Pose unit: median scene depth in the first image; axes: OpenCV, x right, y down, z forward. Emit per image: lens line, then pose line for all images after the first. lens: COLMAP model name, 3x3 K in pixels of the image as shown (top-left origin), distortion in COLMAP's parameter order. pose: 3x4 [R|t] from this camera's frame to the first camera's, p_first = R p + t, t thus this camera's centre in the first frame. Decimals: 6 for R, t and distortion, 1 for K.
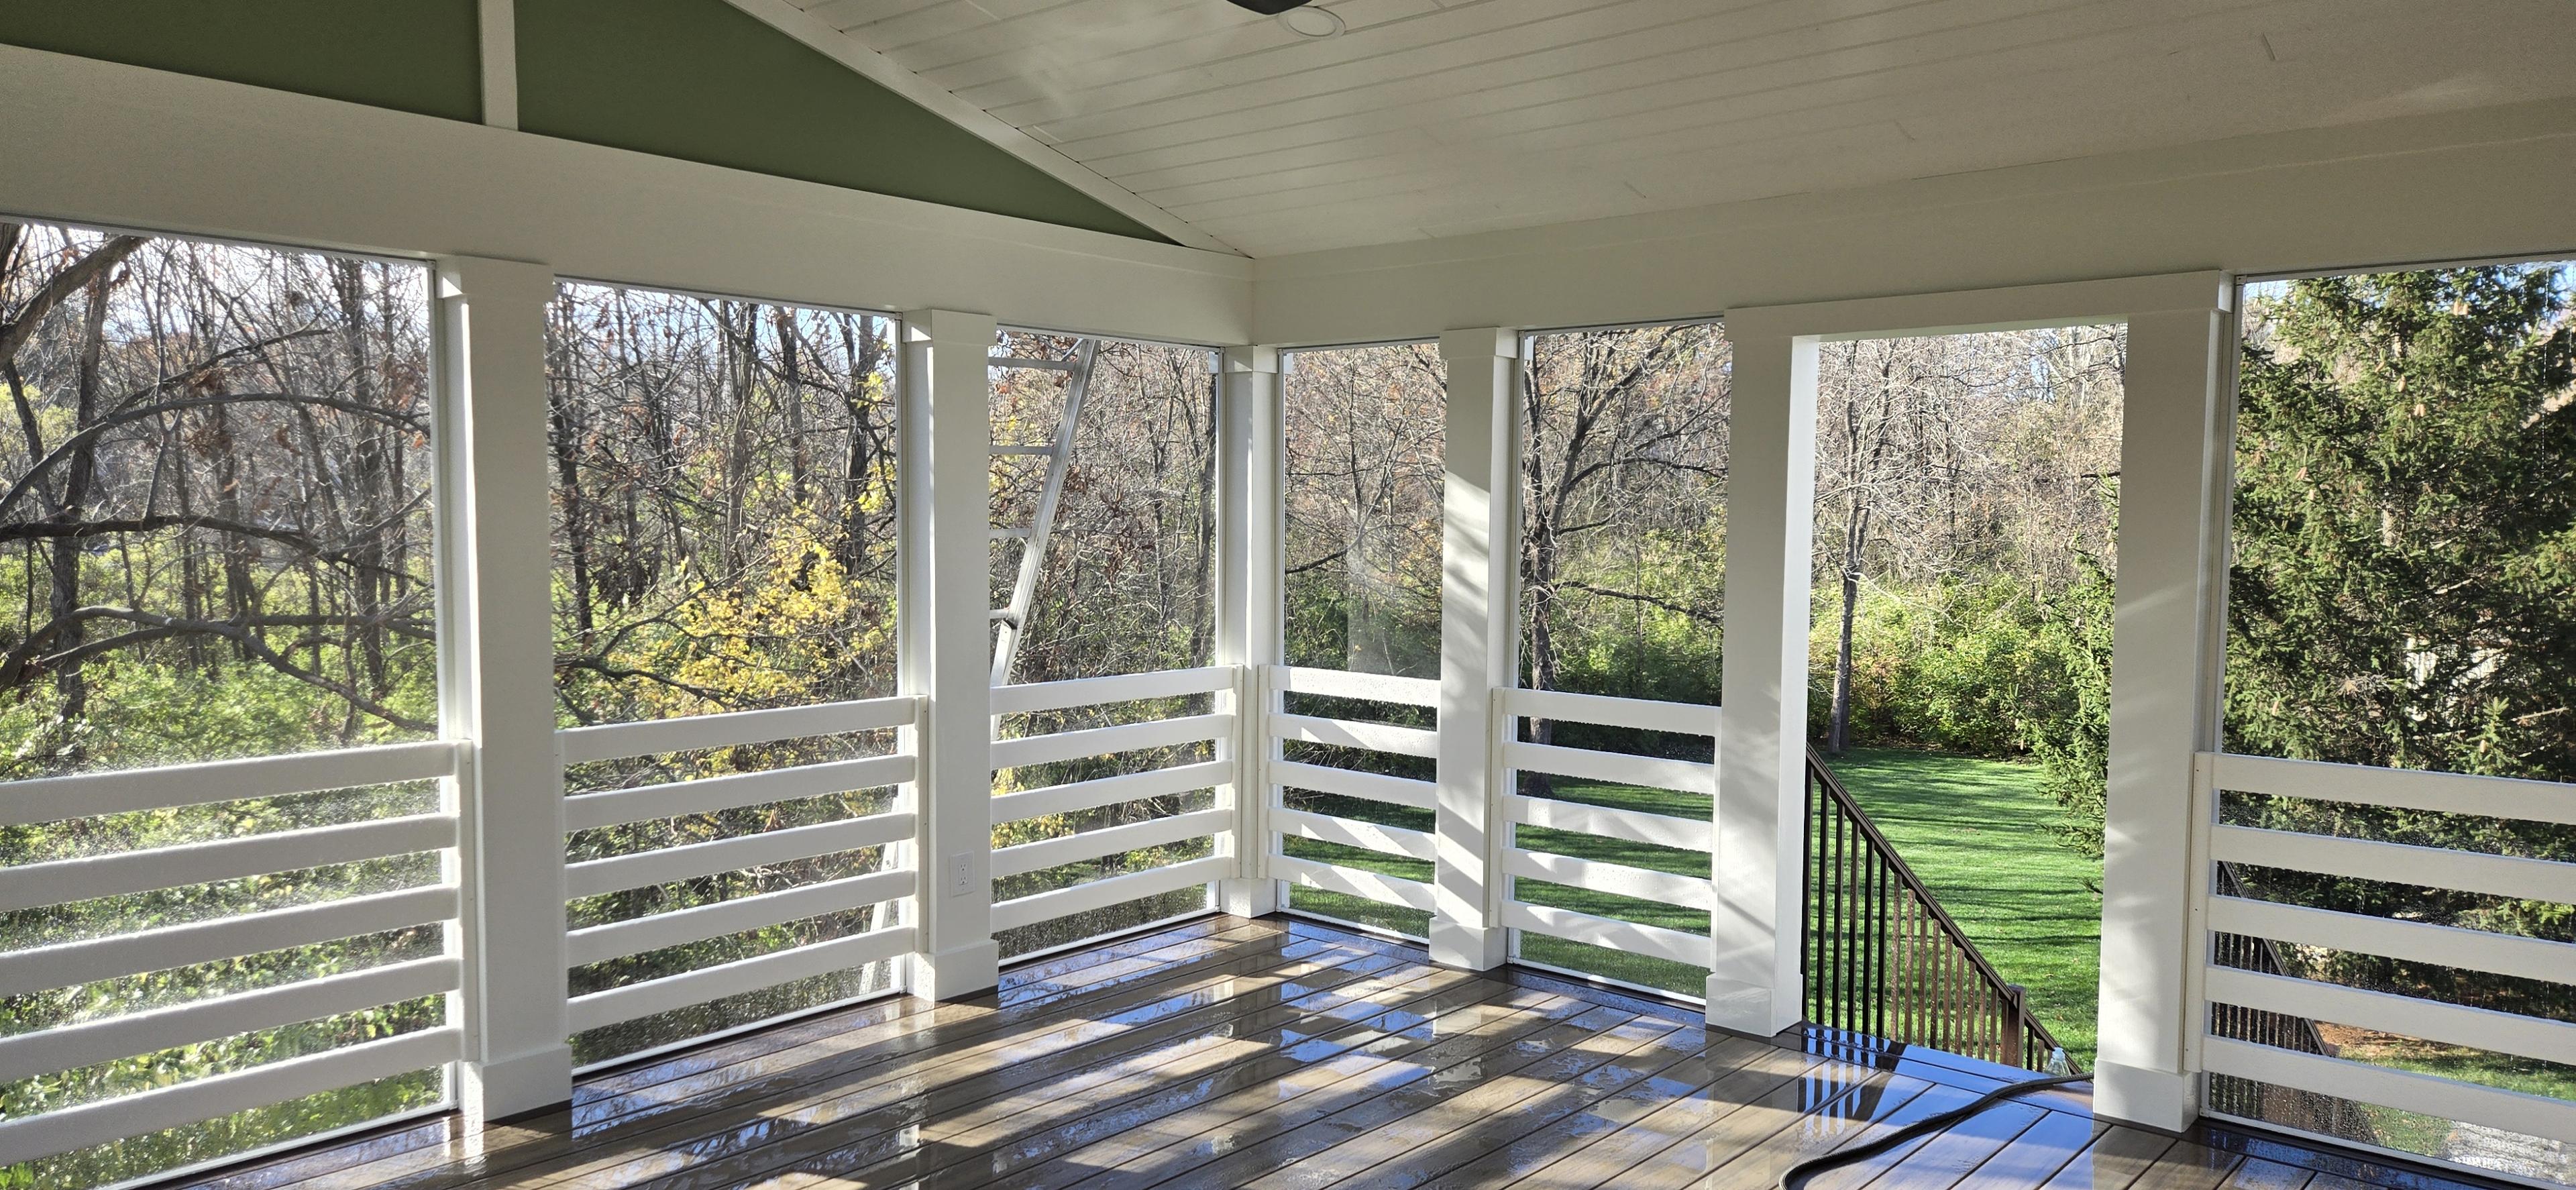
lens RADIAL K [[1714.2, 0, 1278.3], [0, 1714.2, 623.1], [0, 0, 1]] dist [0.108448, -0.096808]
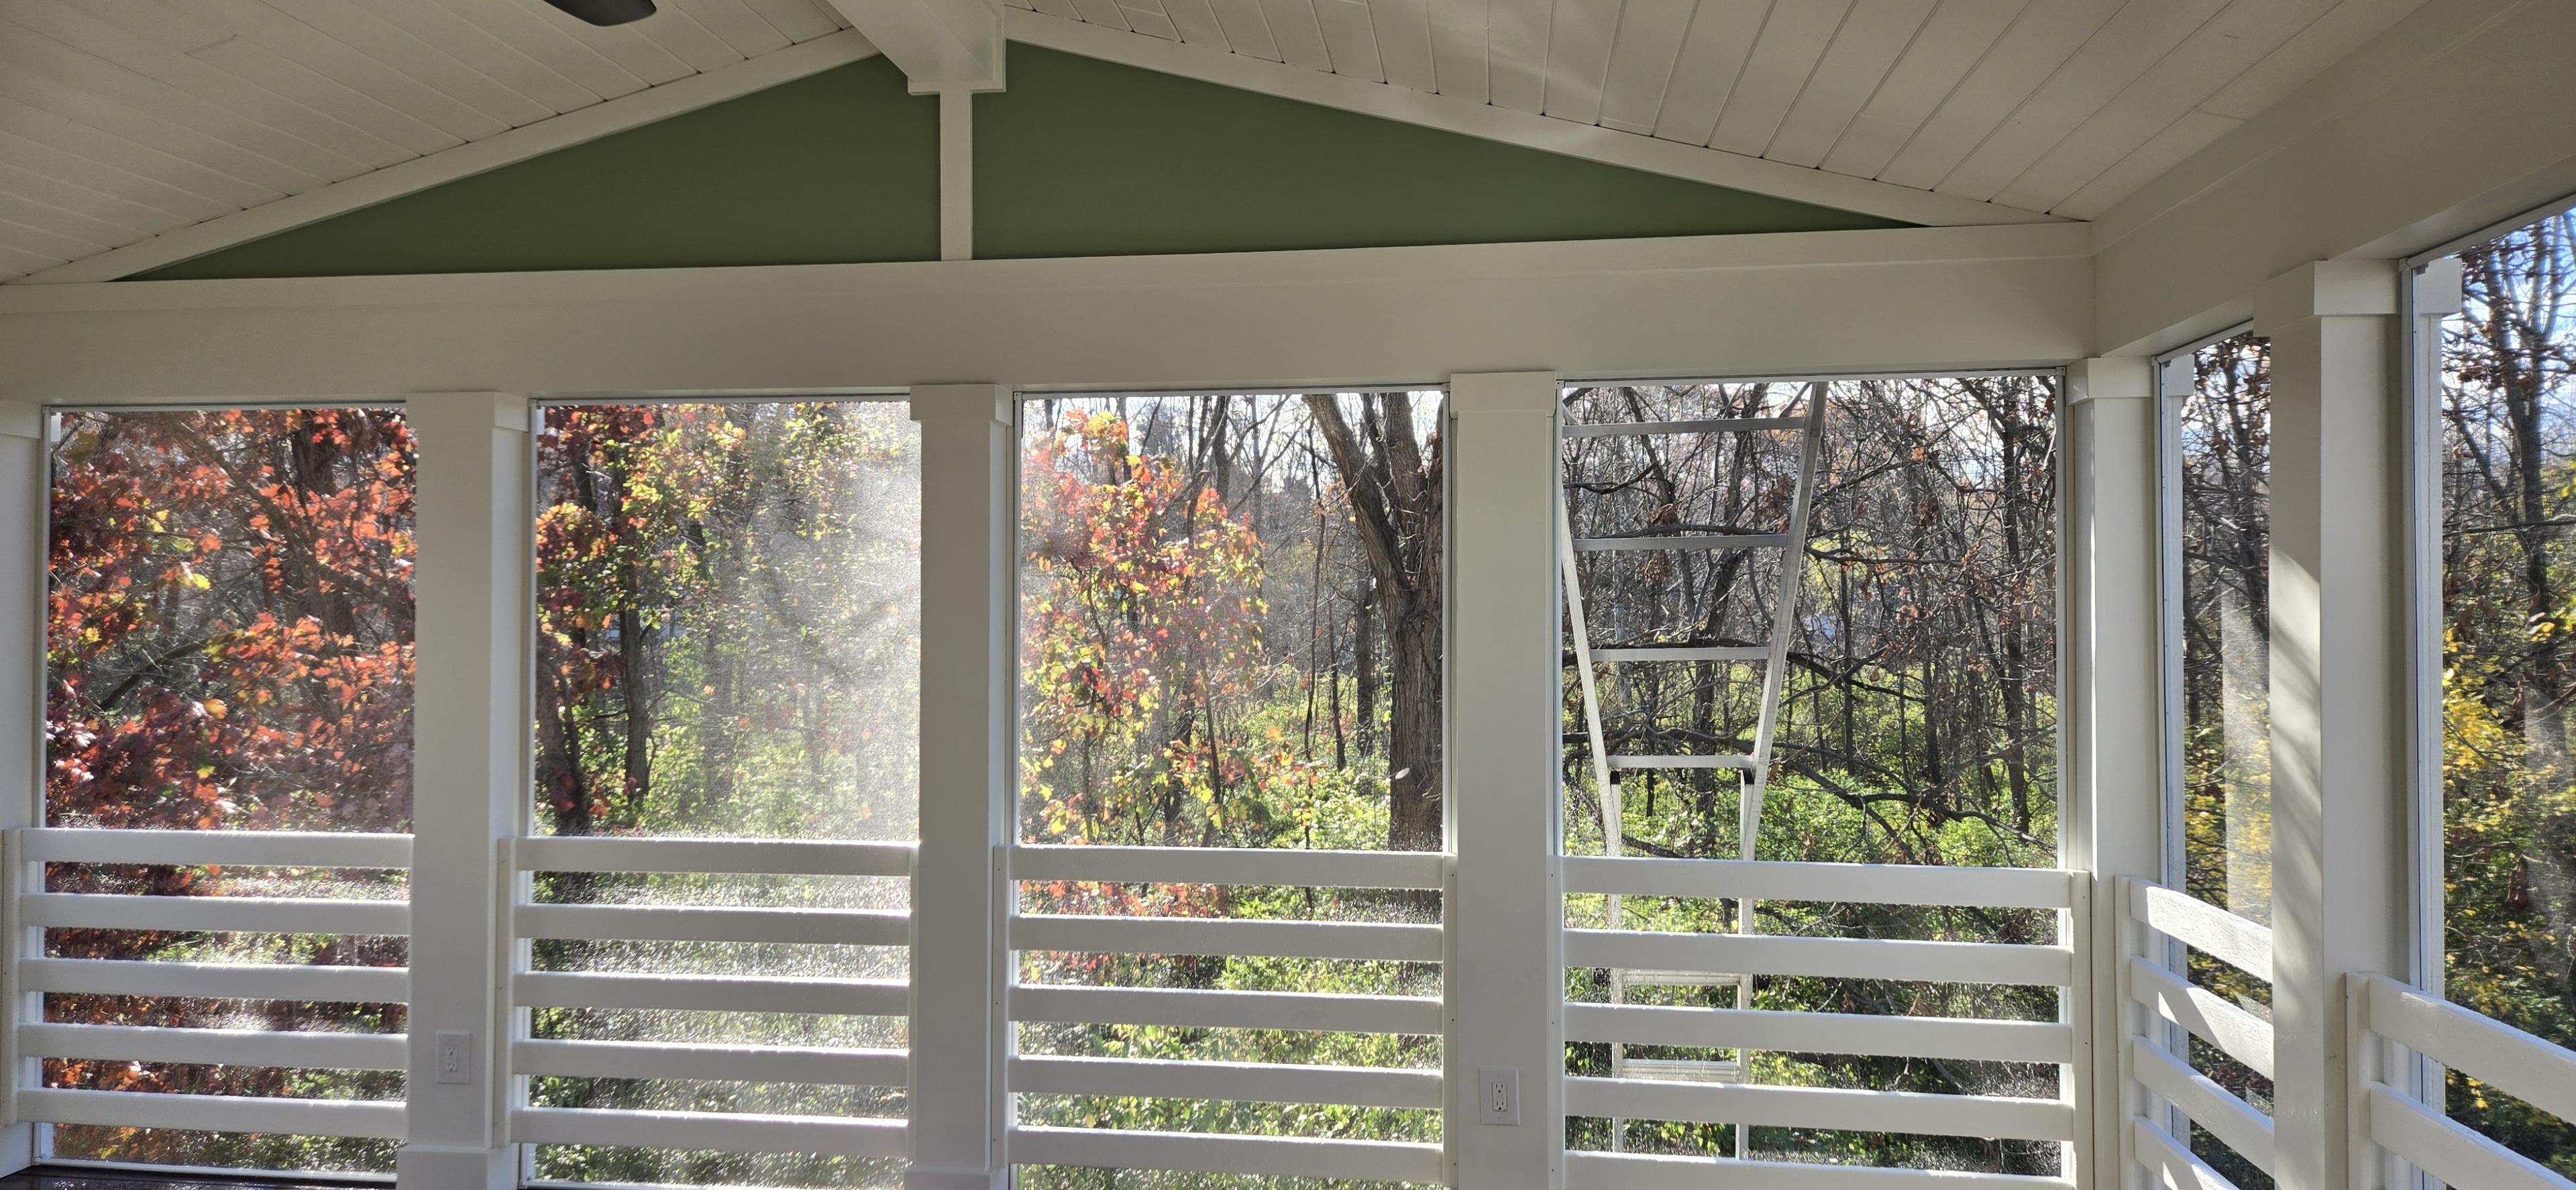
lens RADIAL K [[1779.8, 0, 1282.1], [0, 1779.8, 588.3], [0, 0, 1]] dist [0.000318, -0.062232]
pose [[0.531958, -0.020011, -0.846534, 0.373182], [-0.053637, 0.996917, -0.057271, -0.025541], [0.845070, 0.075871, 0.529245, 0.417846]]
